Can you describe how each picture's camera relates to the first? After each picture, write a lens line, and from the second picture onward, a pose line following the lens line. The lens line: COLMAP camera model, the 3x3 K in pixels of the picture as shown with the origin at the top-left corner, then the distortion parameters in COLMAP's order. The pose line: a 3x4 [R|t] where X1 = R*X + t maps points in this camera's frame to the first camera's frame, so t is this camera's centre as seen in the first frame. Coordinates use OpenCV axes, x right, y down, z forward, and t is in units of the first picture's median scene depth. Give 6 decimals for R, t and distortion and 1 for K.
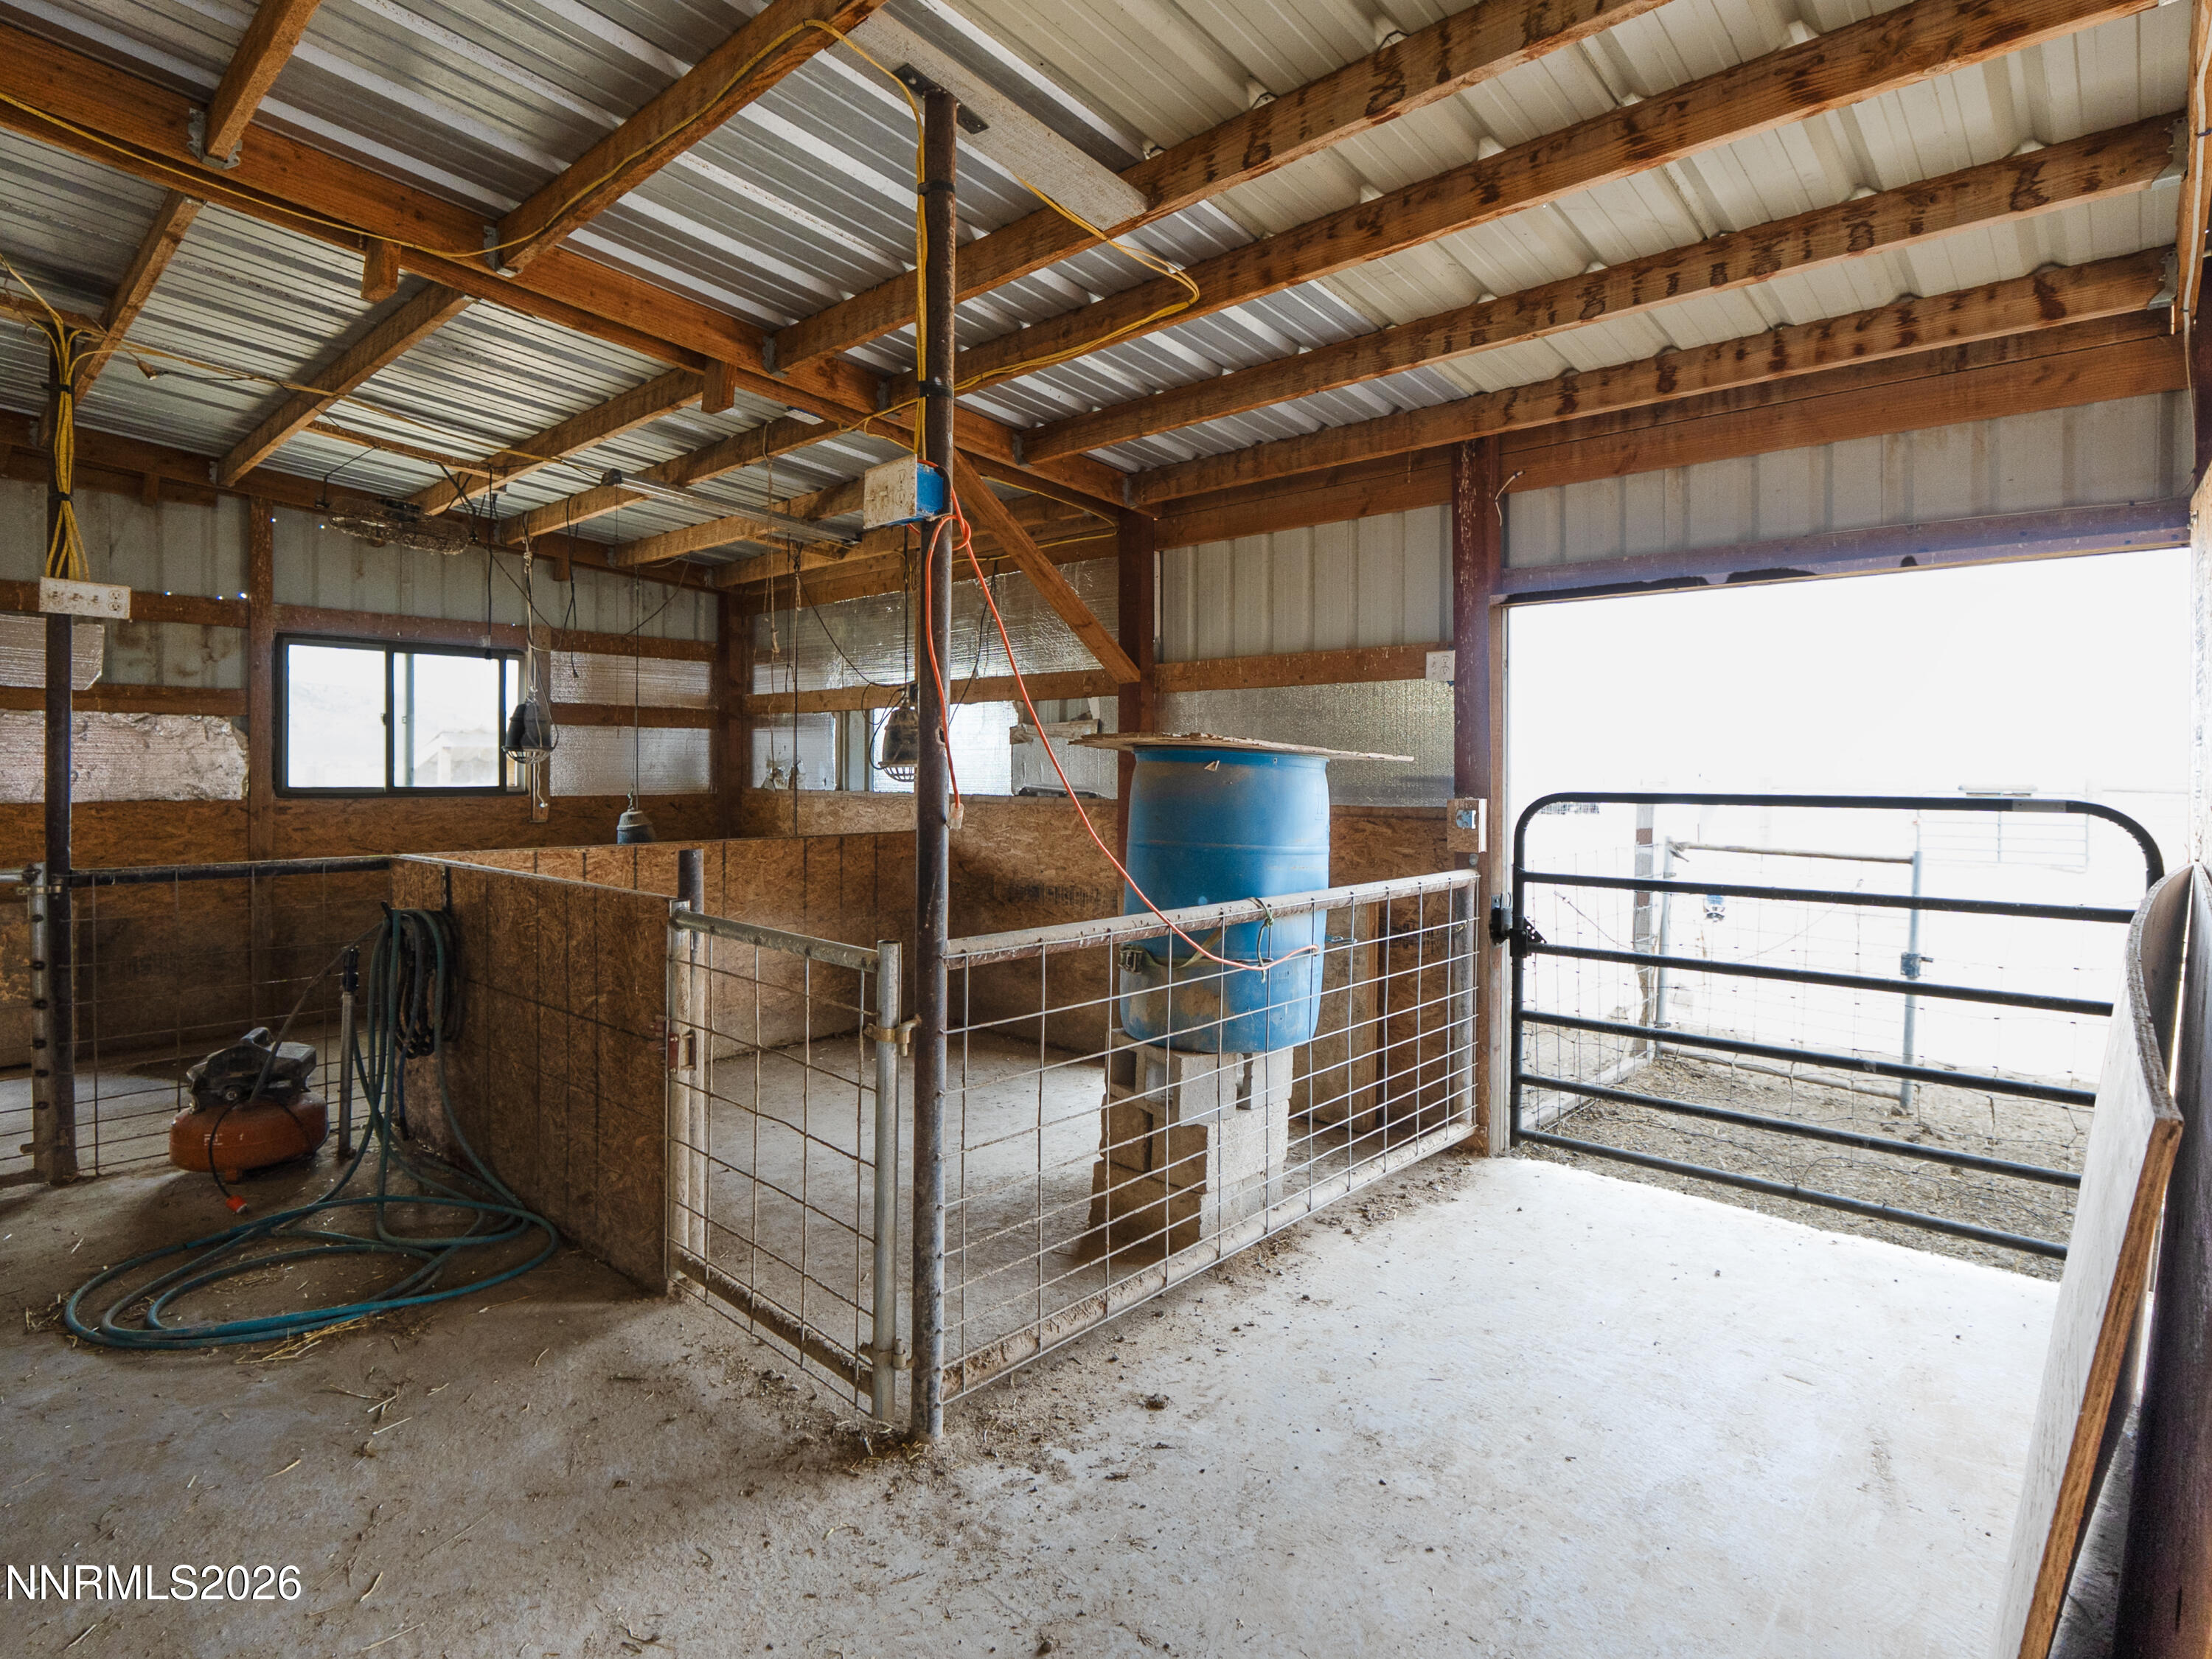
lens RADIAL K [[1155.5, 0, 1101.3], [0, 1155.5, 784.1], [0, 0, 1]] dist [-0.013802, 0.001238]
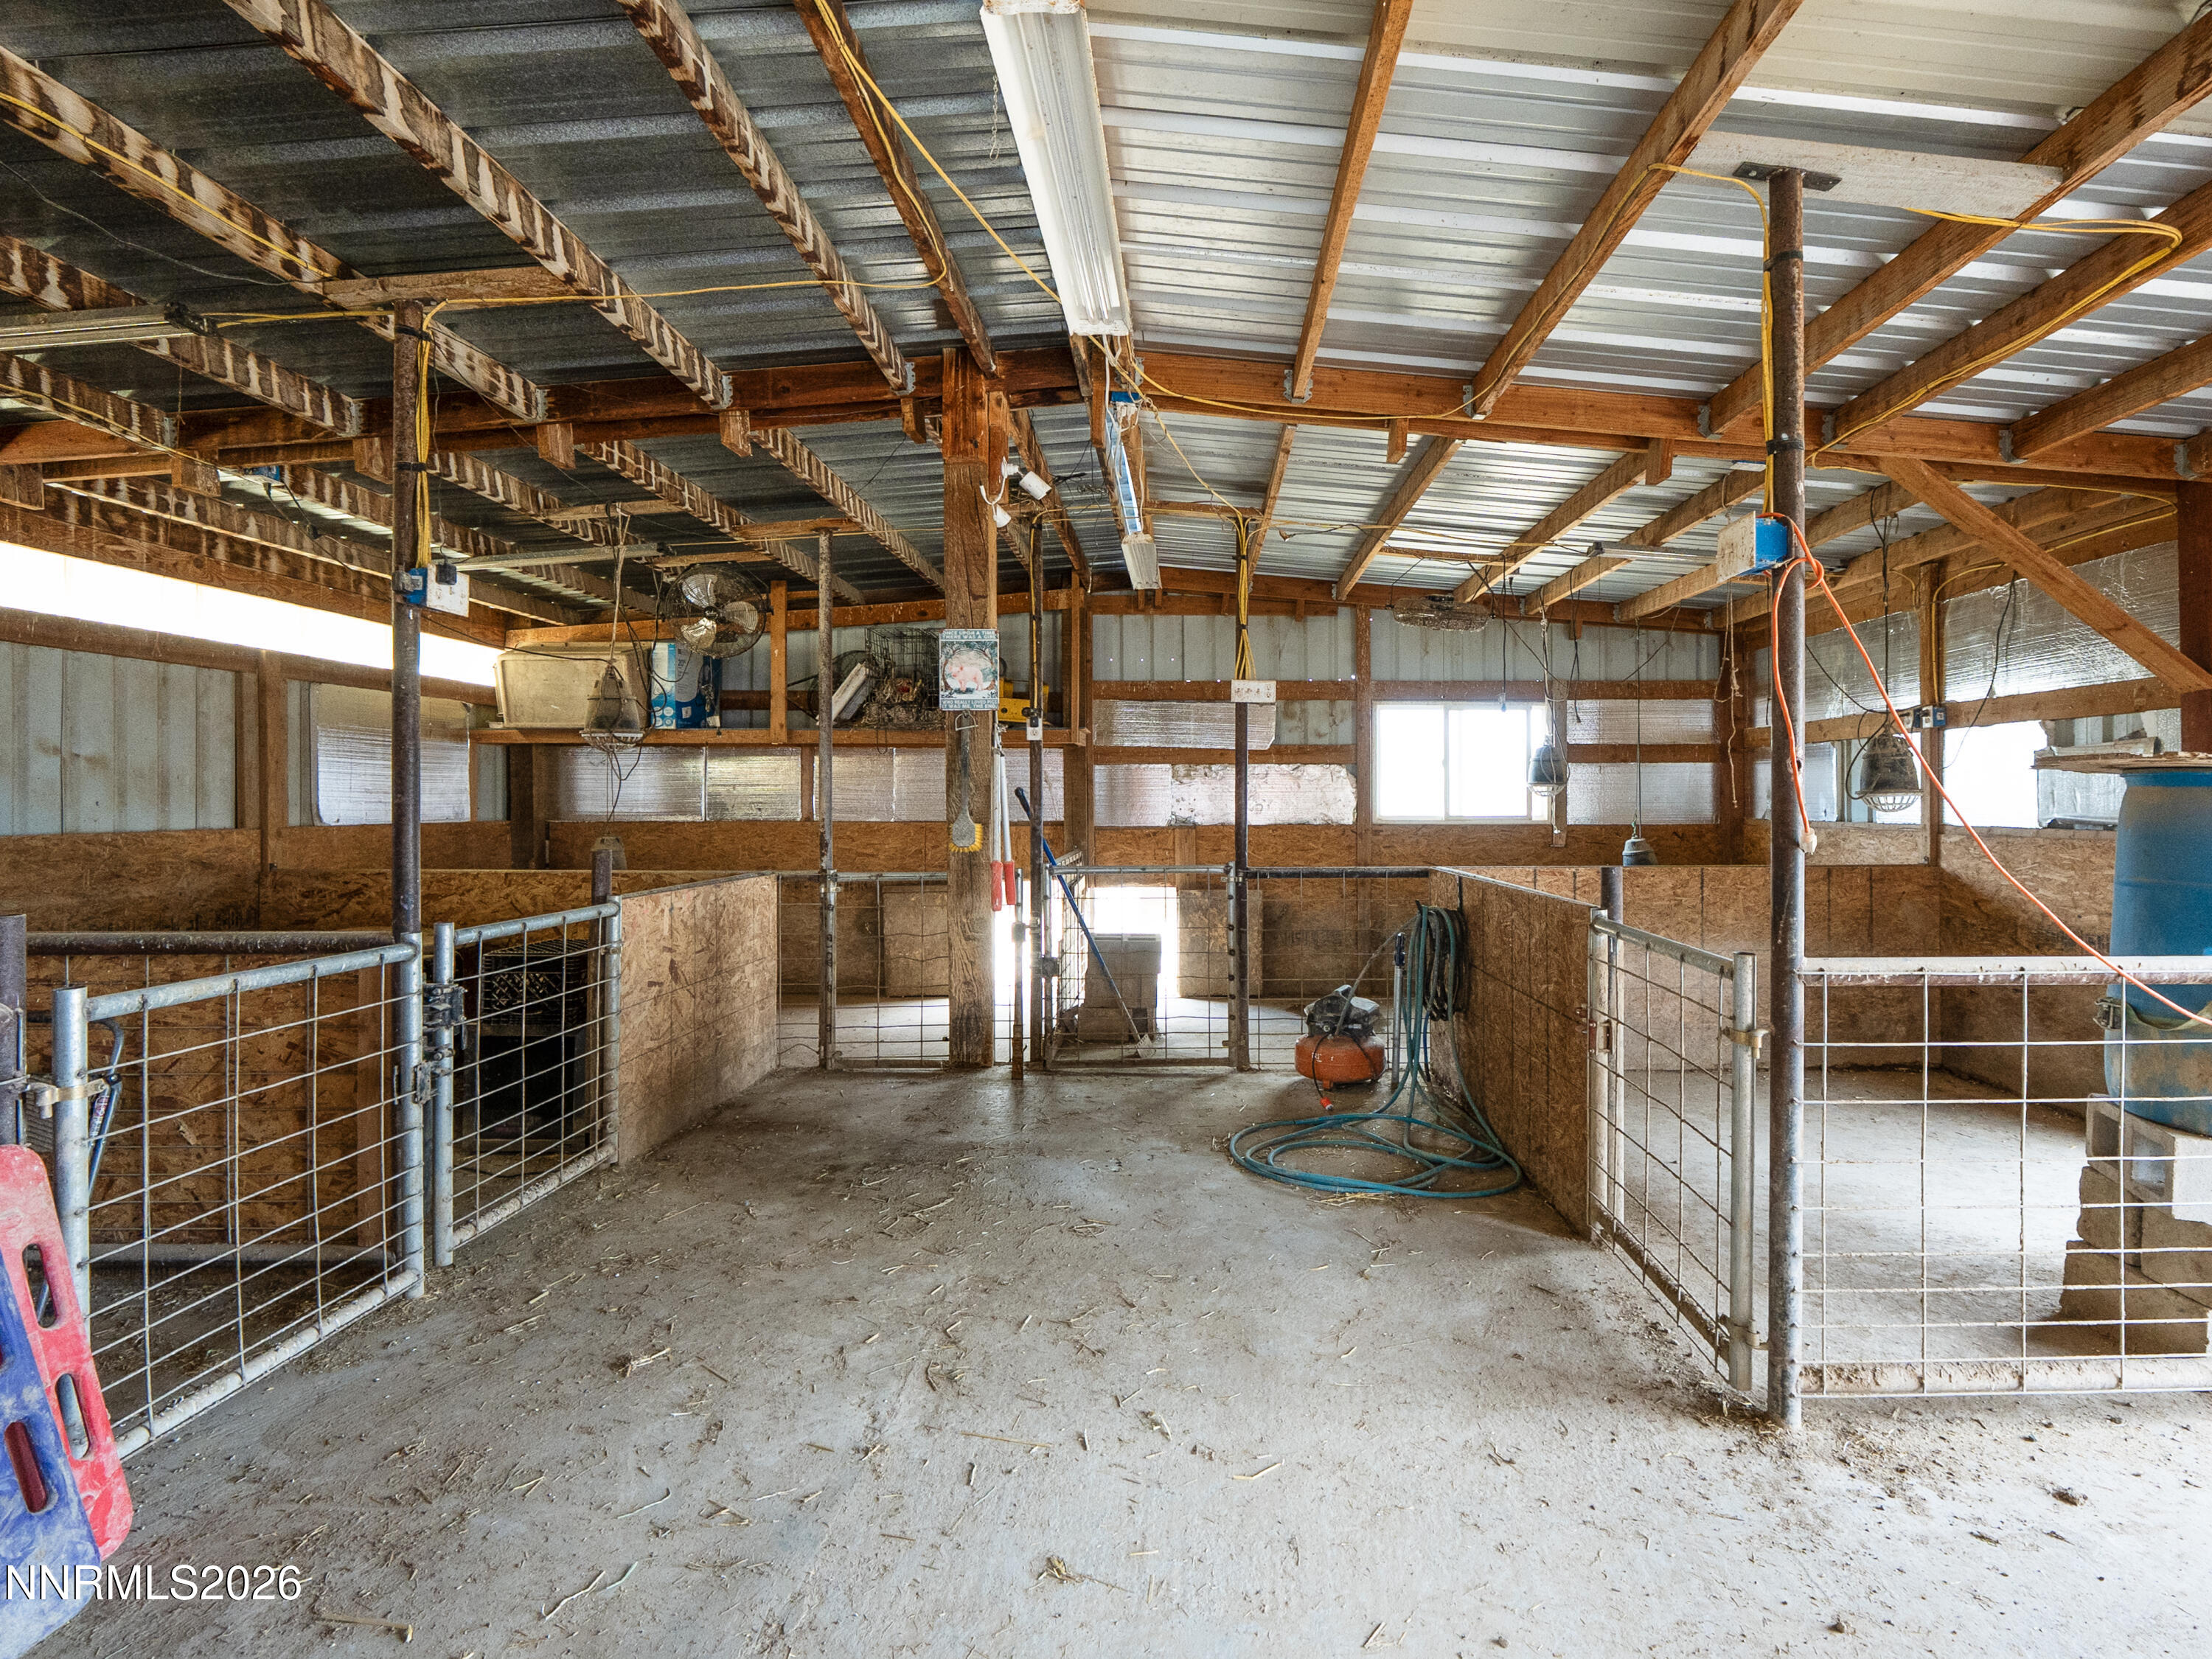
lens RADIAL K [[1089.4, 0, 1170.0], [0, 1089.4, 808.7], [0, 0, 1]] dist [-0.012079, 0.000108]
pose [[0.664796, 0.000006, -0.747025, 0.146555], [-0.005439, 0.999974, -0.004833, 0.004138], [0.747005, 0.007277, 0.664779, -0.063966]]
